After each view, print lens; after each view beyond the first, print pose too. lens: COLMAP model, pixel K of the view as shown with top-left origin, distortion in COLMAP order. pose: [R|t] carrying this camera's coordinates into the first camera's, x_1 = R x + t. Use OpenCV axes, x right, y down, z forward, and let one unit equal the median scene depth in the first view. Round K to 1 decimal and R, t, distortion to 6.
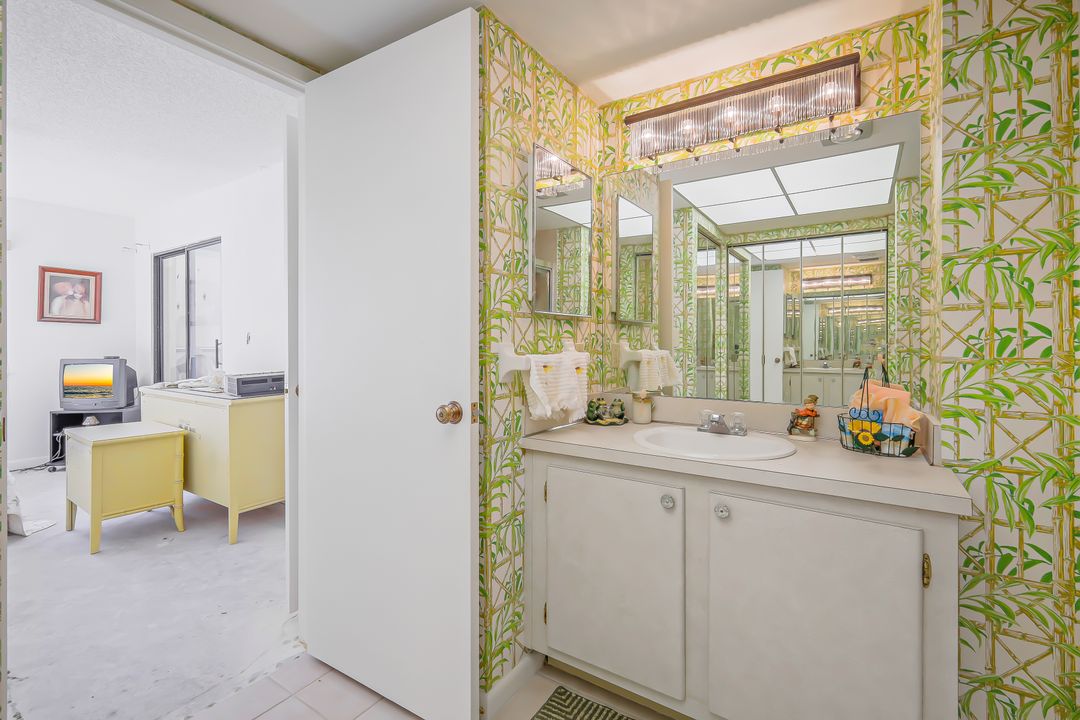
lens RADIAL K [[474.2, 0, 541.6], [0, 474.2, 345.3], [0, 0, 1]] dist [-0.000353, 0.000182]
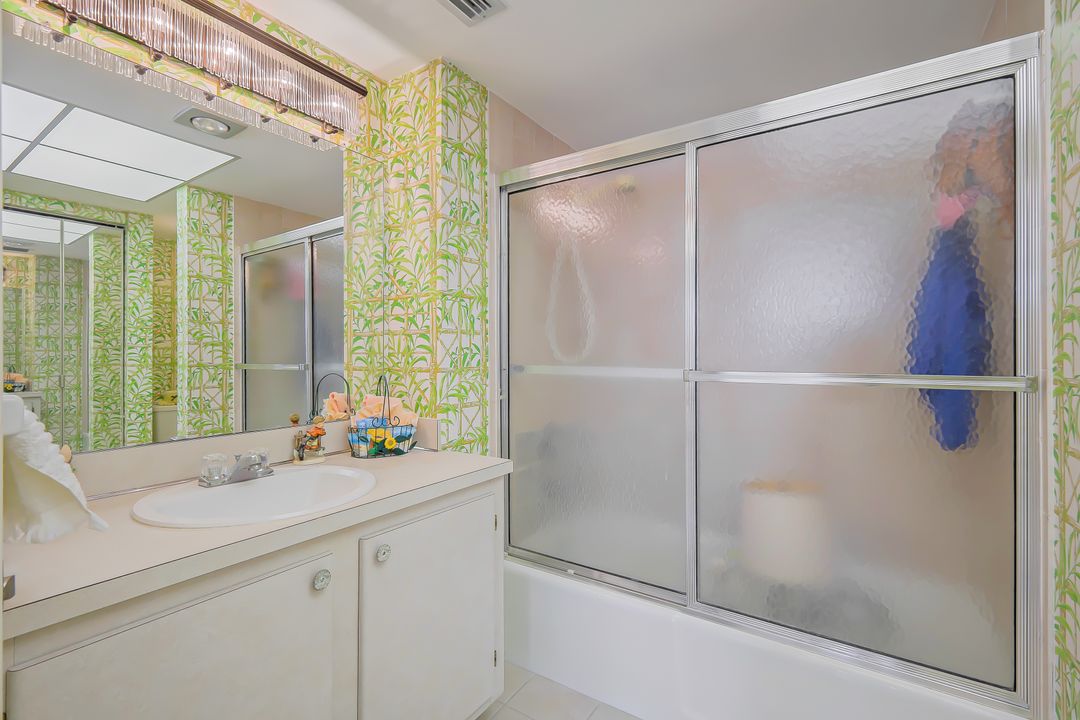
lens RADIAL K [[478.6, 0, 540.2], [0, 478.6, 355.4], [0, 0, 1]] dist [0.007740, -0.000210]
pose [[0.006022, -0.002257, 0.999979, -0.441958], [0.008520, 0.999961, 0.002206, -0.009901], [-0.999946, 0.008507, 0.006041, 0.636414]]
